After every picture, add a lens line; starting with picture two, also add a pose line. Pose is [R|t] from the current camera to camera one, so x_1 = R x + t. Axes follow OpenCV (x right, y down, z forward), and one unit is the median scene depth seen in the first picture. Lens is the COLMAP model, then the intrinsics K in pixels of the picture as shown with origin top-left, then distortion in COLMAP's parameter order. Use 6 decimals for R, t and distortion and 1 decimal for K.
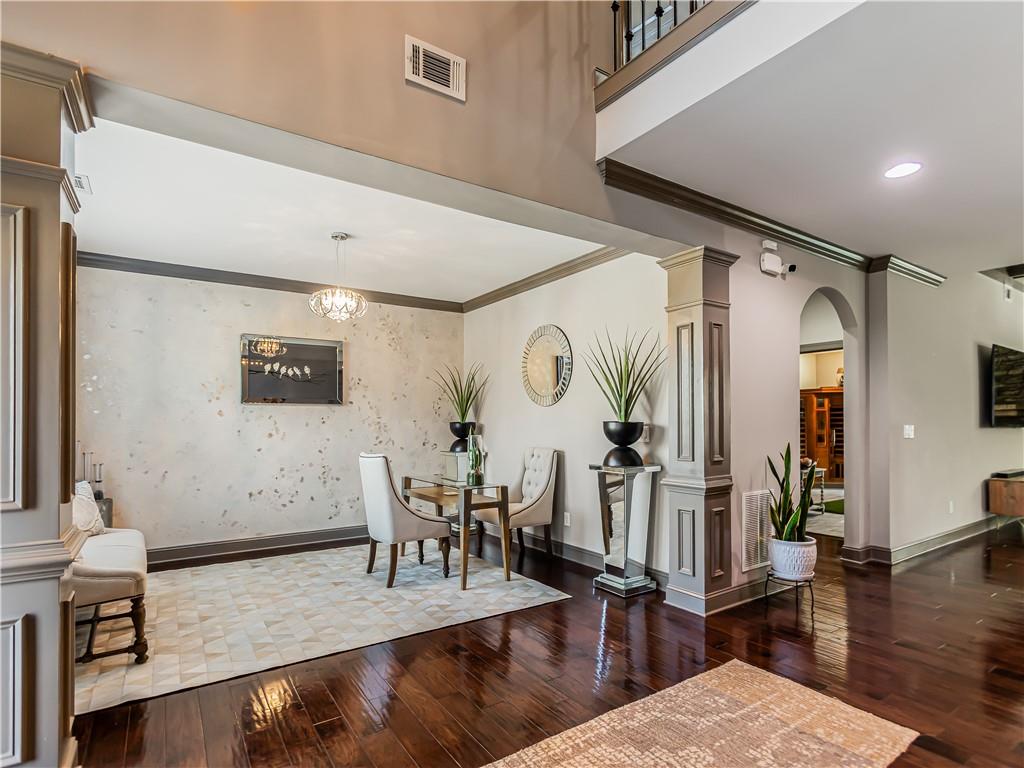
lens RADIAL K [[525.1, 0, 509.6], [0, 525.1, 405.7], [0, 0, 1]] dist [-0.019853, 0.014100]
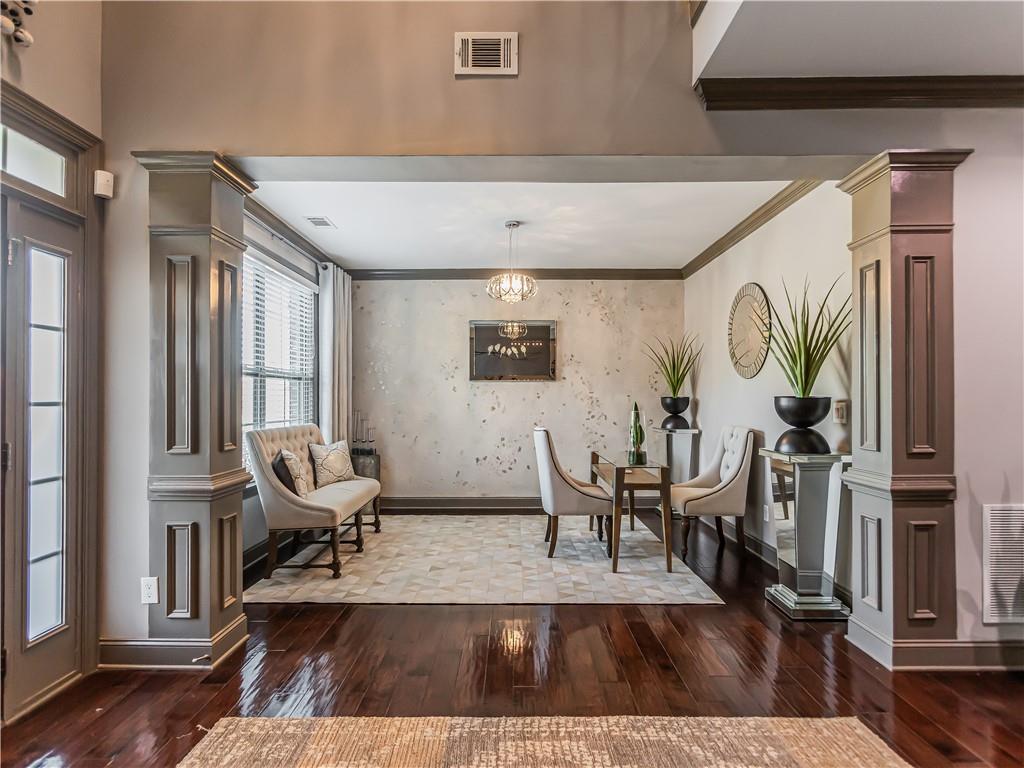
lens RADIAL K [[525.1, 0, 508.4], [0, 525.1, 383.8], [0, 0, 1]] dist [-0.019853, 0.014100]
pose [[0.830880, -0.012382, -0.556314, 0.290495], [0.015711, 0.999876, 0.001210, 0.003194], [0.556230, -0.009746, 0.830971, 0.103419]]
